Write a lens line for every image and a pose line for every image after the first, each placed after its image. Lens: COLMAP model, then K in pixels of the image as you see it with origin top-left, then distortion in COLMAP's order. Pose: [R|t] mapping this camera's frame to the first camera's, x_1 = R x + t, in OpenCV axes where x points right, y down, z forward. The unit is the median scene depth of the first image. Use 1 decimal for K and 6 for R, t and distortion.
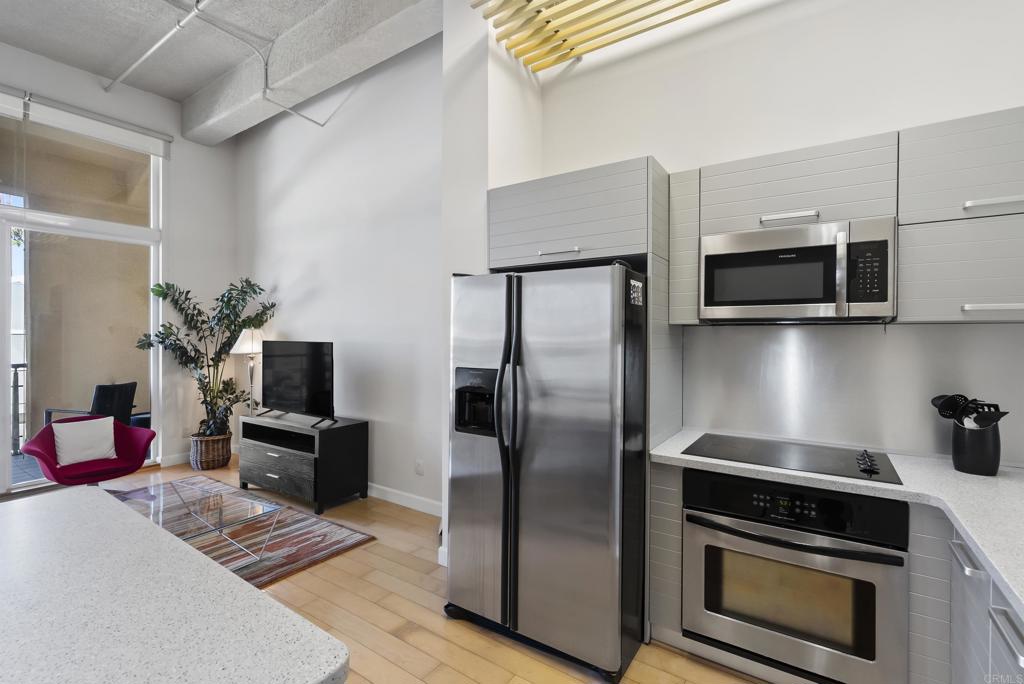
lens RADIAL K [[460.5, 0, 512.8], [0, 460.5, 338.6], [0, 0, 1]] dist [-0.013238, 0.005156]
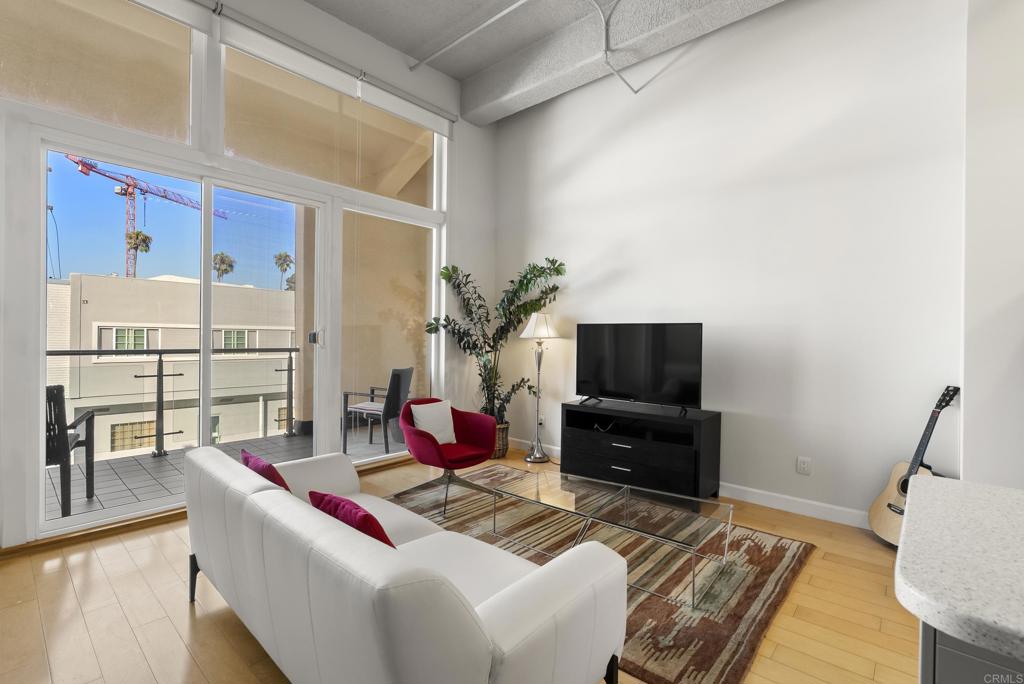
lens RADIAL K [[460.5, 0, 512.8], [0, 460.5, 338.6], [0, 0, 1]] dist [-0.013238, 0.005156]
pose [[0.991545, 0.008736, -0.129468, -0.511439], [-0.009018, 0.999958, -0.001588, 0.034575], [0.129448, 0.002742, 0.991582, 0.047748]]
